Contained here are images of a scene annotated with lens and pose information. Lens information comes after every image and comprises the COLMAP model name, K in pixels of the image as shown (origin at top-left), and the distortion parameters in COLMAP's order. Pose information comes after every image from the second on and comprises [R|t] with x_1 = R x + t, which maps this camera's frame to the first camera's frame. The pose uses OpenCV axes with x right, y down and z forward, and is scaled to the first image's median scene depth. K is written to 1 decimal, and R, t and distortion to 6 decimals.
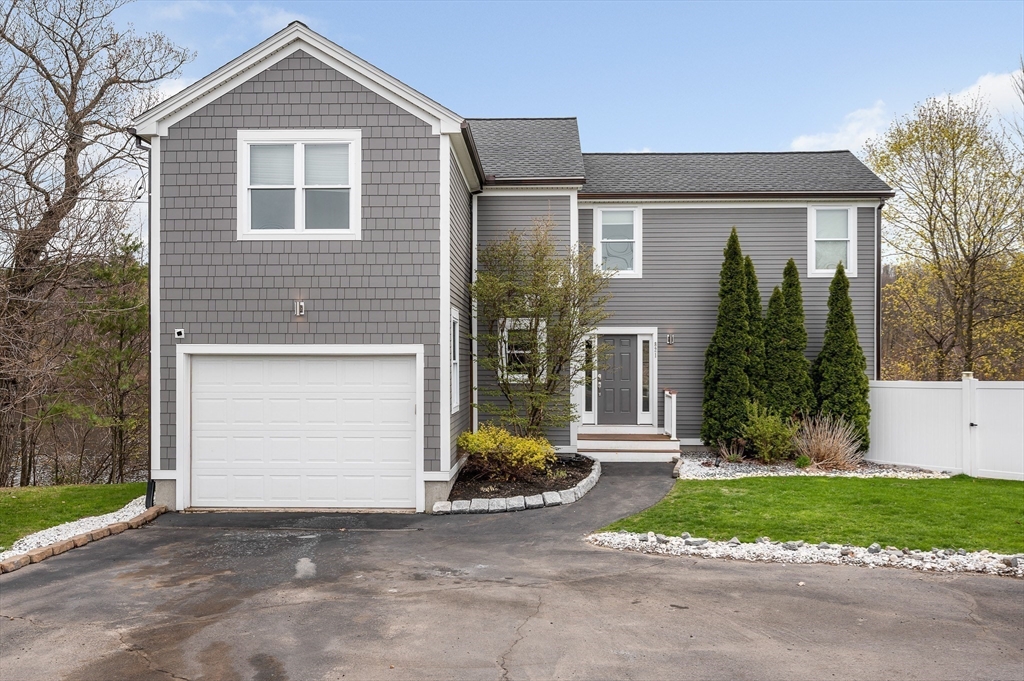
lens RADIAL K [[819.7, 0, 512.0], [0, 819.7, 343.0], [0, 0, 1]] dist [0.008430, 0.005477]
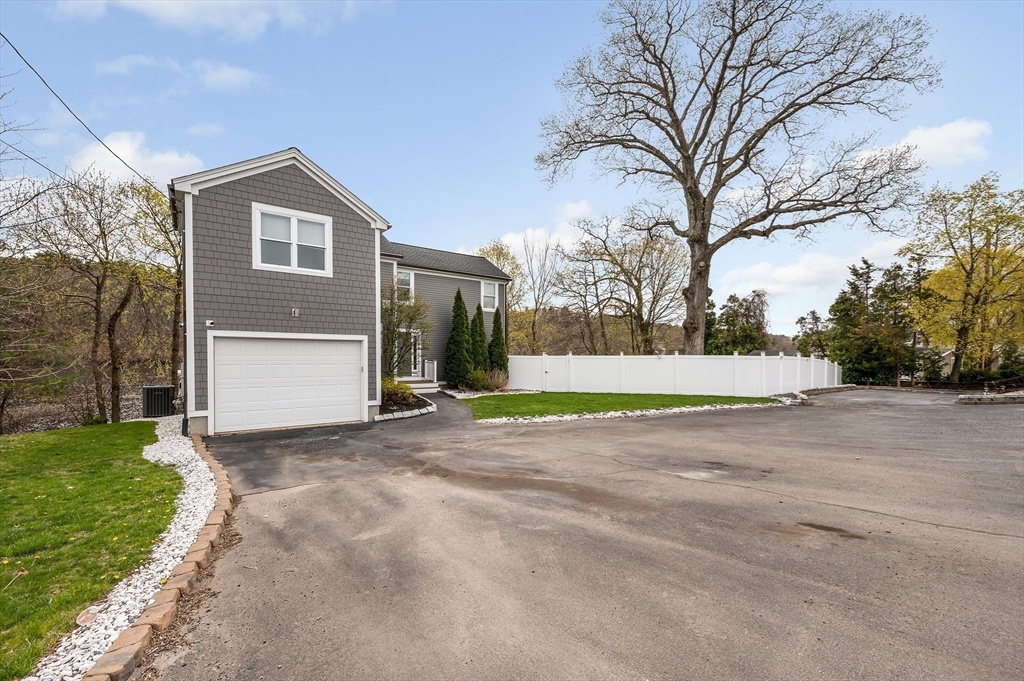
lens RADIAL K [[421.1, 0, 511.0], [0, 421.1, 338.5], [0, 0, 1]] dist [-0.004044, -0.000641]
pose [[0.780300, 0.029308, 0.624719, -0.454895], [-0.032666, 0.999448, -0.006087, 0.003520], [-0.624552, -0.015658, 0.780826, 0.010816]]
